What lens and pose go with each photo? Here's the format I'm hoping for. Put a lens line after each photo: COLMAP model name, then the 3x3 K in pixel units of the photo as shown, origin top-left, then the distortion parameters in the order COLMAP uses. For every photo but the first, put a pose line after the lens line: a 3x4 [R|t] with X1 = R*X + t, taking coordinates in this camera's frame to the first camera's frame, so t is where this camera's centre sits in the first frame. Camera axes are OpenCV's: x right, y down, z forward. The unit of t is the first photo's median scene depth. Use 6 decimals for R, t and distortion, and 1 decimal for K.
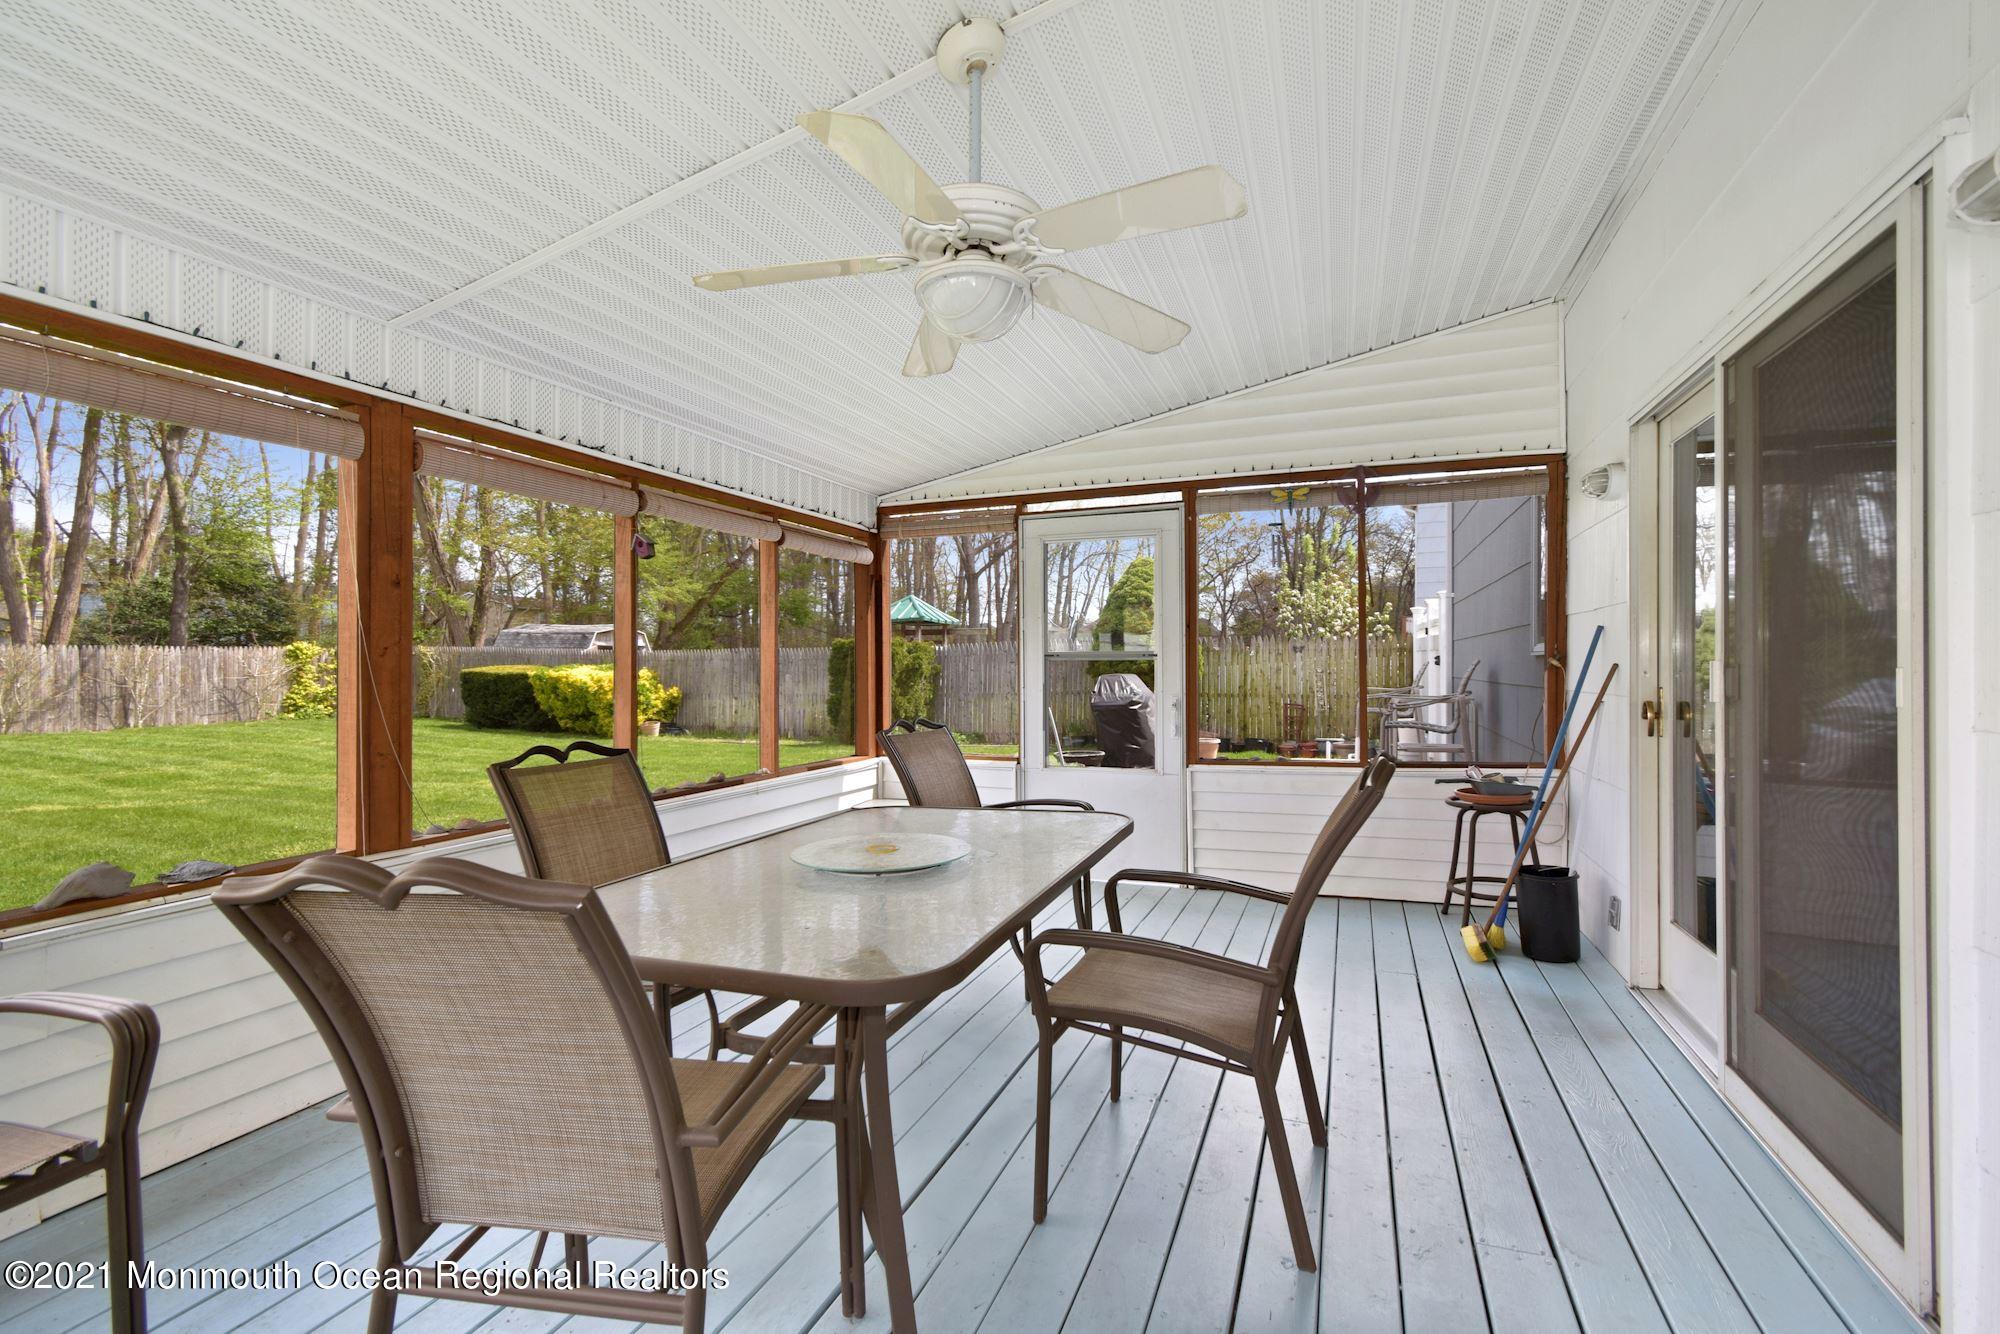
lens RADIAL K [[893.1, 0, 1004.1], [0, 893.1, 656.4], [0, 0, 1]] dist [0.002251, -0.000710]
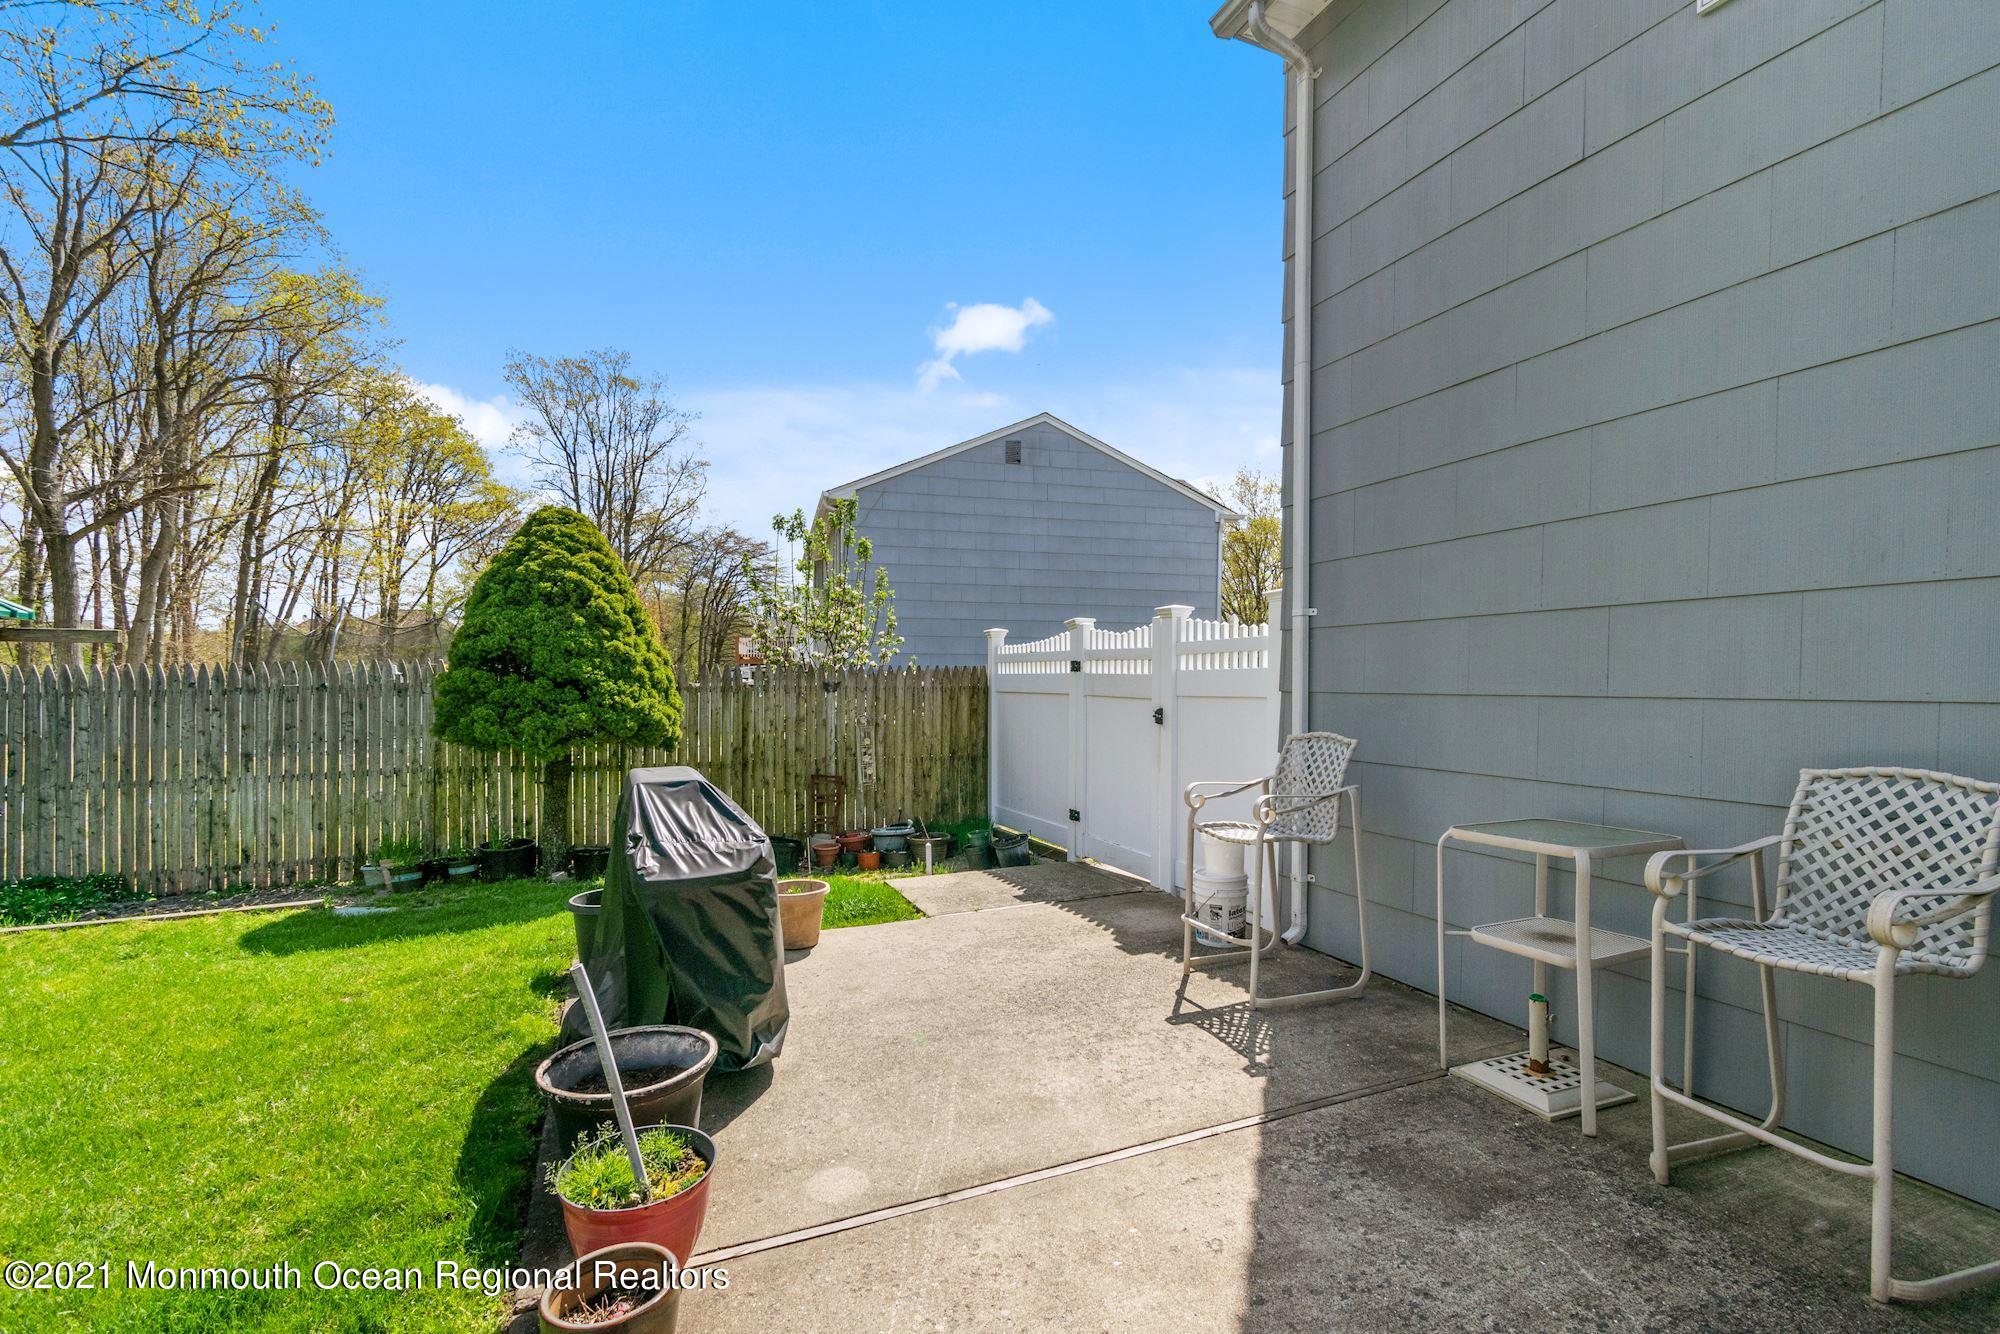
lens RADIAL K [[893.1, 0, 988.5], [0, 893.1, 676.4], [0, 0, 1]] dist [0.002251, -0.000710]
pose [[0.713820, 0.009473, 0.700265, -0.009400], [-0.010886, 0.999938, -0.002430, -0.004403], [-0.700244, -0.005888, 0.713879, 0.133434]]
